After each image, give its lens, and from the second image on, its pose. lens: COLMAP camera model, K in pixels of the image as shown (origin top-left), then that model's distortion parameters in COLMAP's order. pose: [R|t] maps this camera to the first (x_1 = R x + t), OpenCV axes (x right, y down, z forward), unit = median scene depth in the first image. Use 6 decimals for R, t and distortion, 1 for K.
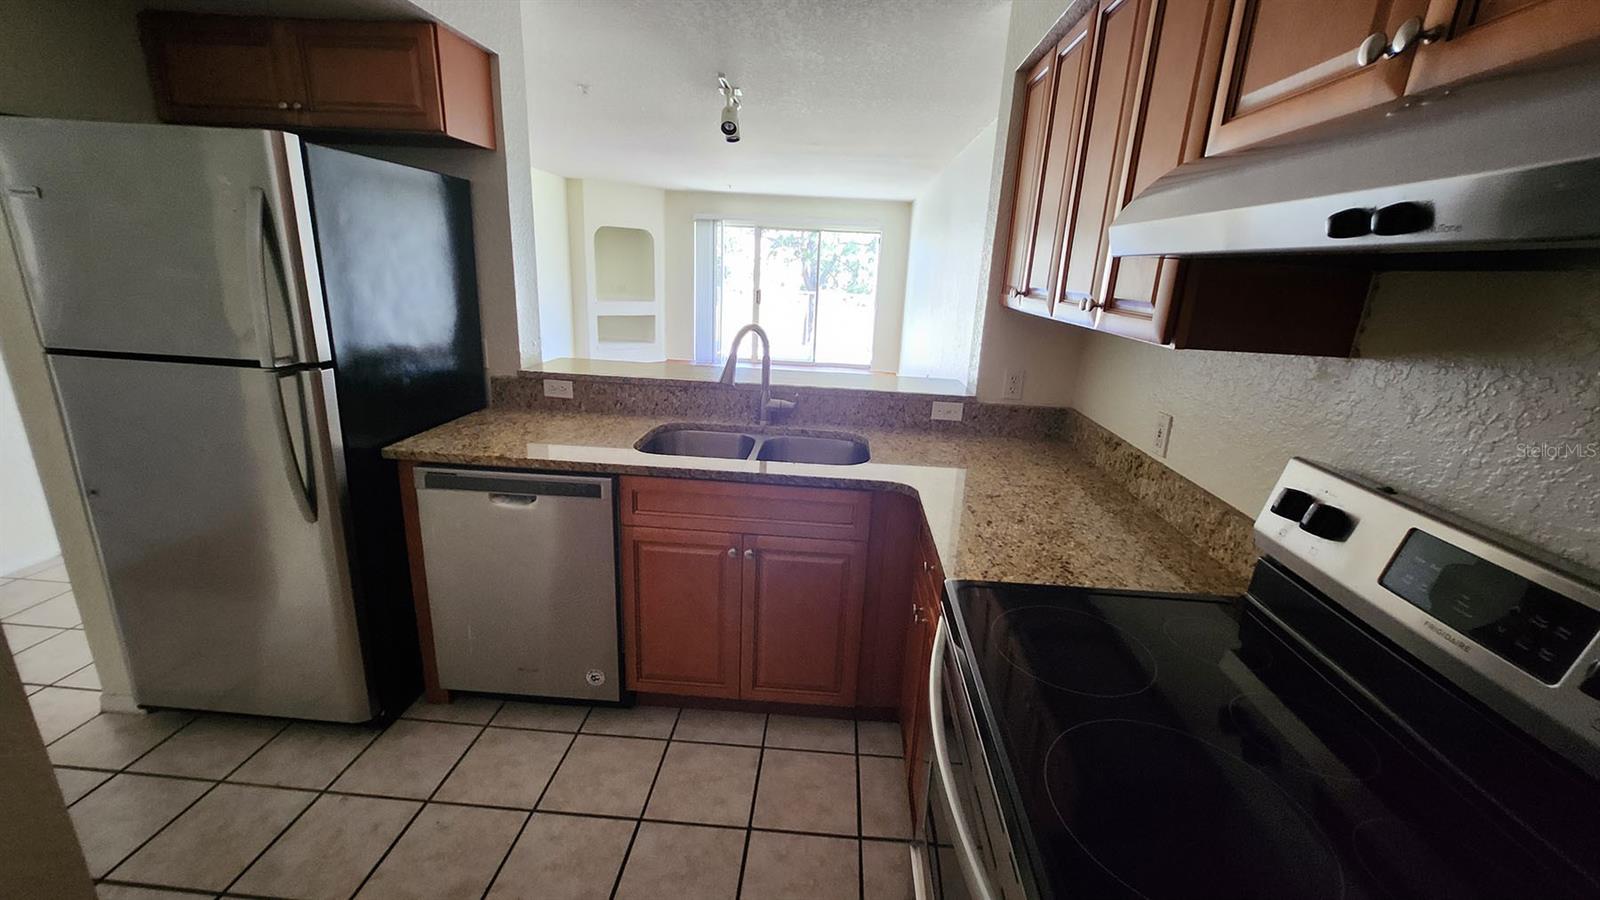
lens RADIAL K [[631.3, 0, 803.5], [0, 631.3, 436.0], [0, 0, 1]] dist [0.001157, 0.000127]
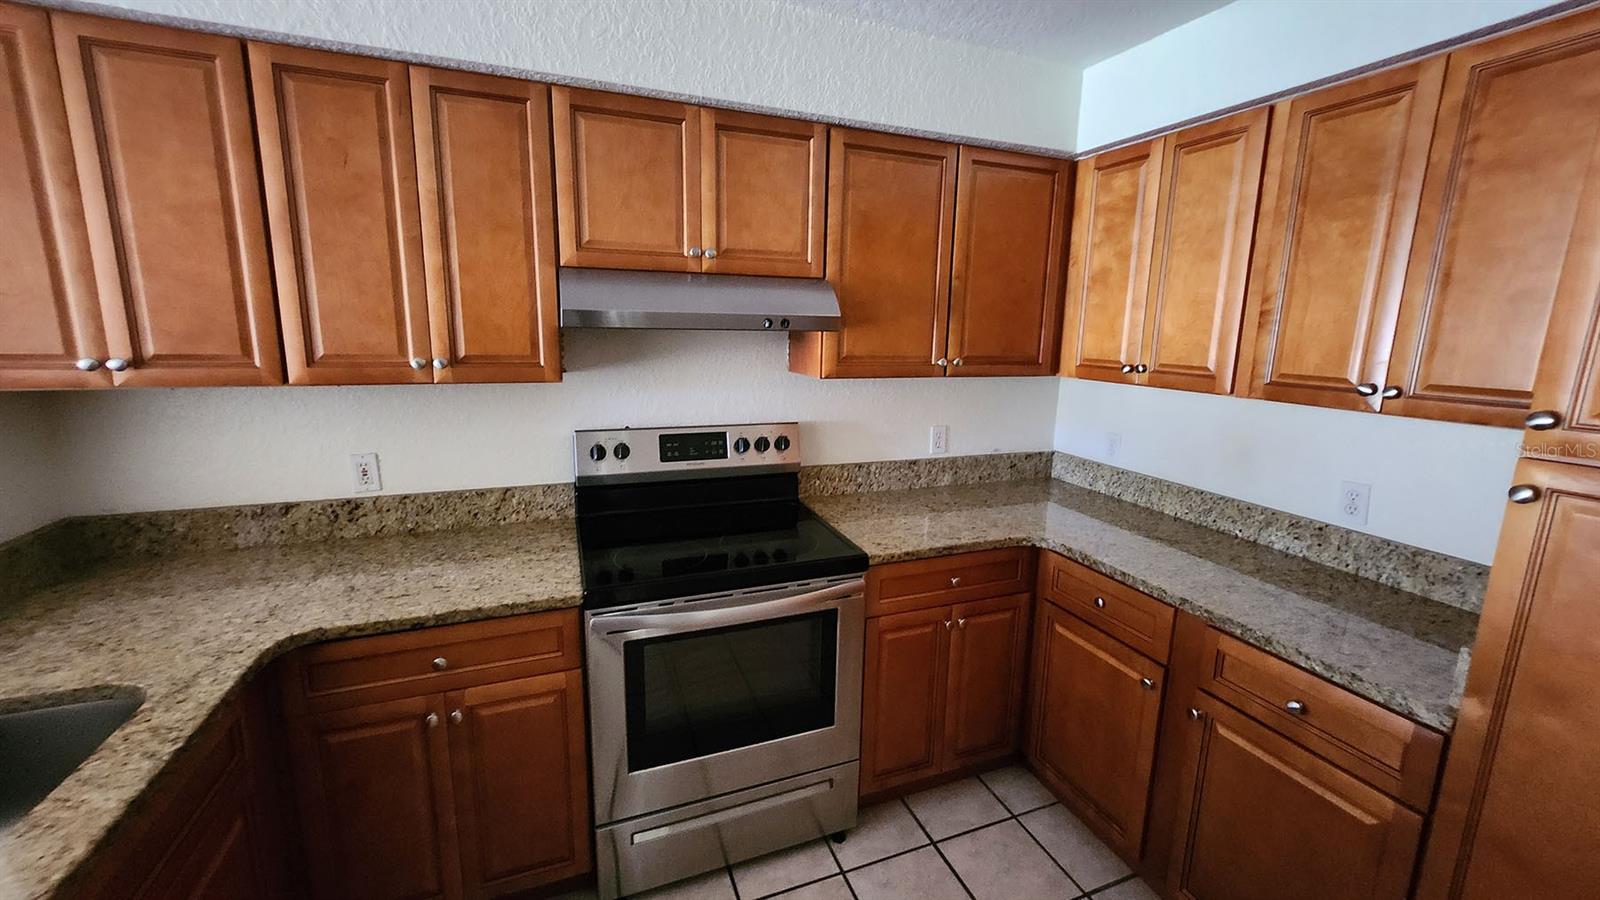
lens RADIAL K [[631.3, 0, 803.5], [0, 631.3, 436.0], [0, 0, 1]] dist [0.001157, 0.000127]
pose [[-0.416039, -0.214910, 0.883587, -0.808918], [0.203622, 0.924981, 0.320854, -0.298803], [-0.886256, 0.313406, -0.341068, 0.794610]]
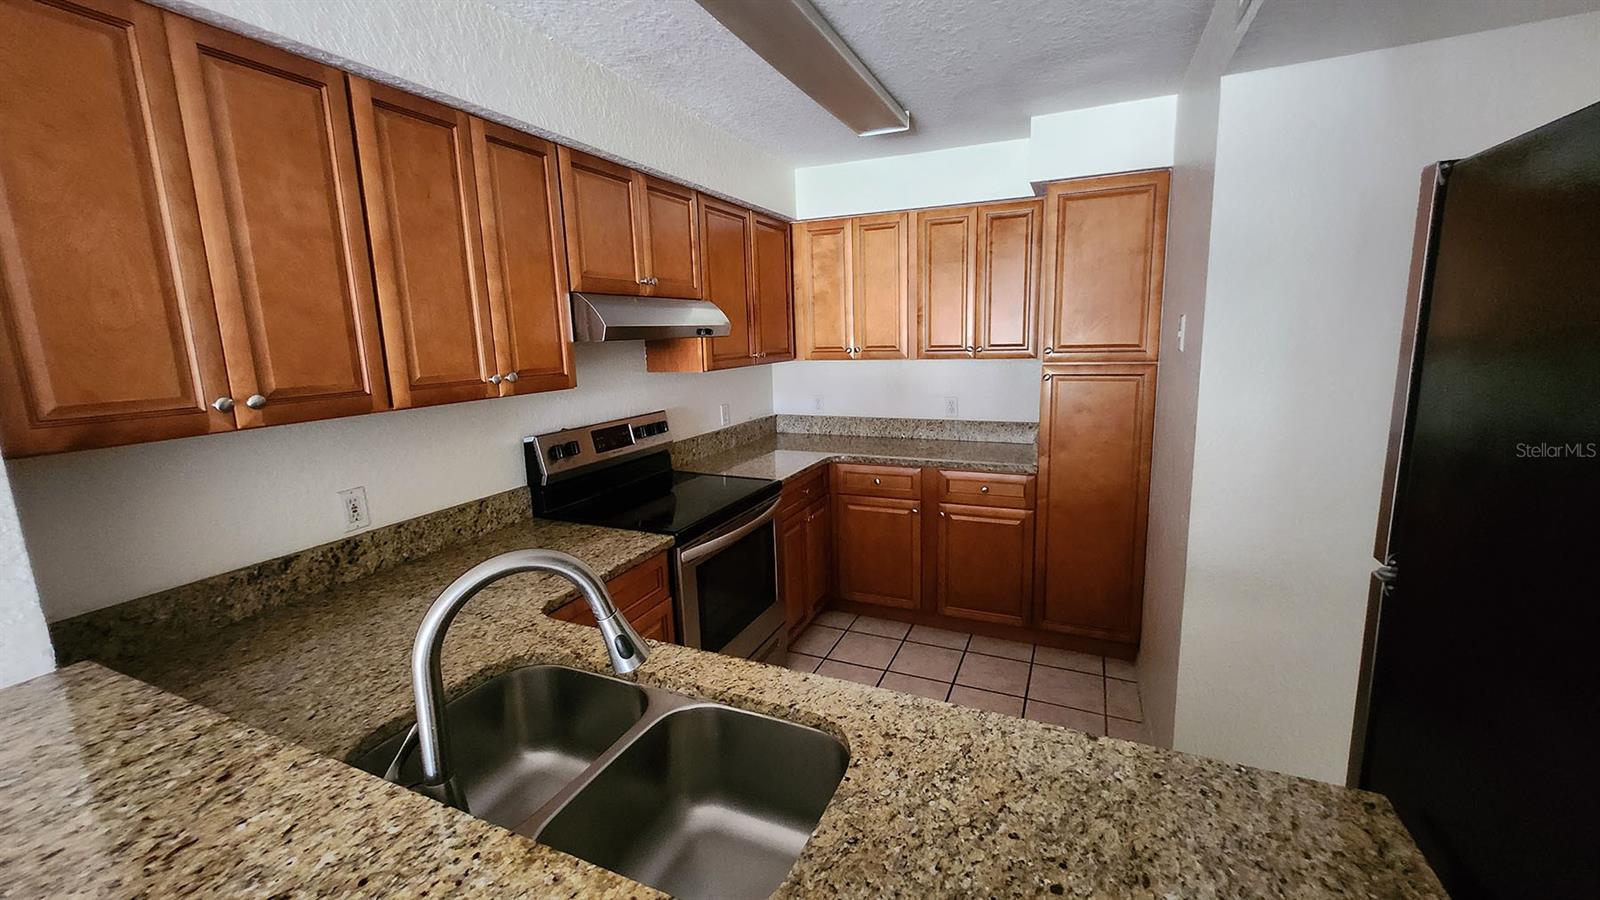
lens RADIAL K [[631.3, 0, 803.5], [0, 631.3, 436.0], [0, 0, 1]] dist [0.001157, 0.000127]
pose [[-0.936154, -0.079071, 0.342582, -0.525457], [0.077176, 0.904404, 0.419640, -0.559972], [-0.343014, 0.419287, -0.840559, 1.814728]]
